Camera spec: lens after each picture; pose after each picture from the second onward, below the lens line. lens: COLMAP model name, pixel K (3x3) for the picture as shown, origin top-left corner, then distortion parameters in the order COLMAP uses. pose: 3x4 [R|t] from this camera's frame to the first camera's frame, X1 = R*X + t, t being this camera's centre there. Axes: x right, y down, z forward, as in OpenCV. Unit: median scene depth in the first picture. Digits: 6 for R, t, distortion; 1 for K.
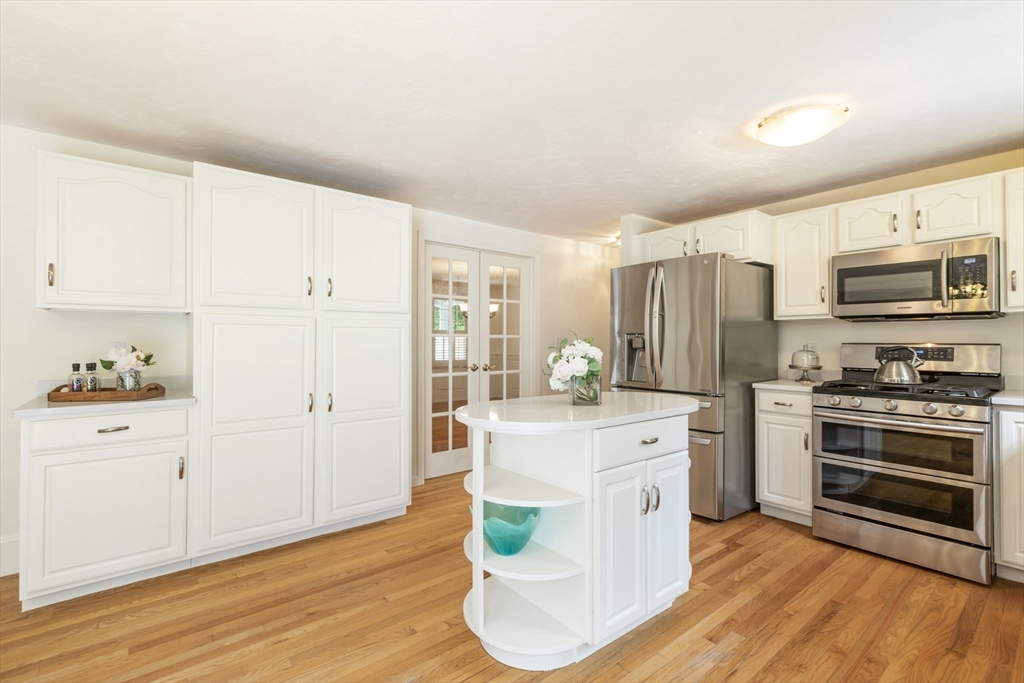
lens RADIAL K [[464.5, 0, 511.6], [0, 464.5, 338.4], [0, 0, 1]] dist [-0.003230, 0.000760]
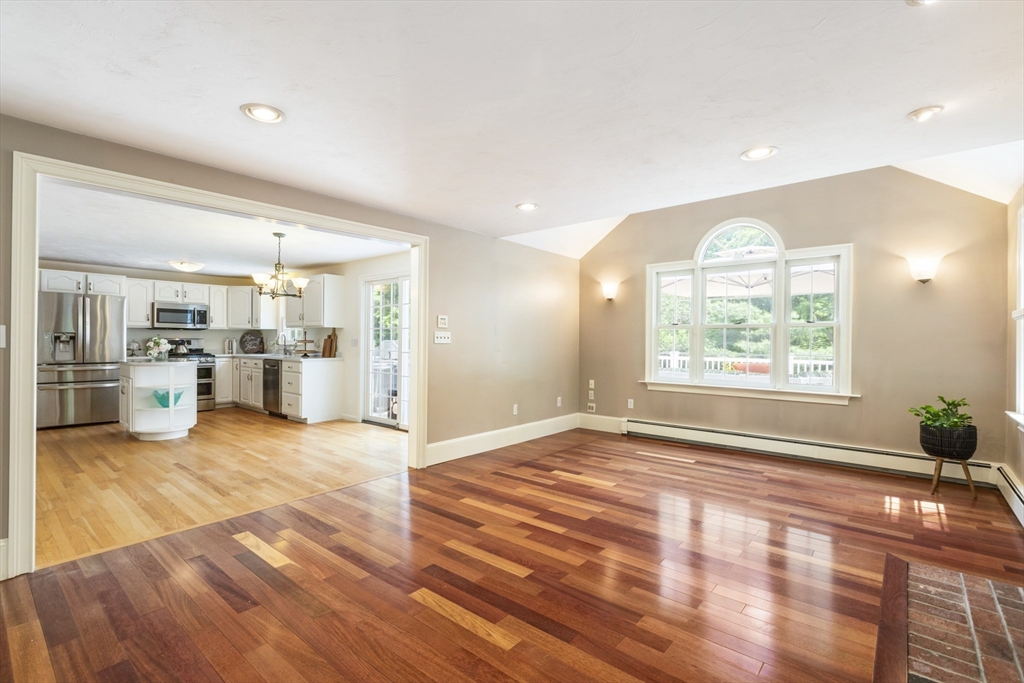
lens RADIAL K [[464.5, 0, 514.7], [0, 464.5, 343.3], [0, 0, 1]] dist [-0.003230, 0.000760]
pose [[-0.189805, -0.000320, 0.981822, -2.469839], [-0.011008, 0.999938, -0.001802, 0.023815], [-0.981760, -0.011149, -0.189797, -0.464264]]
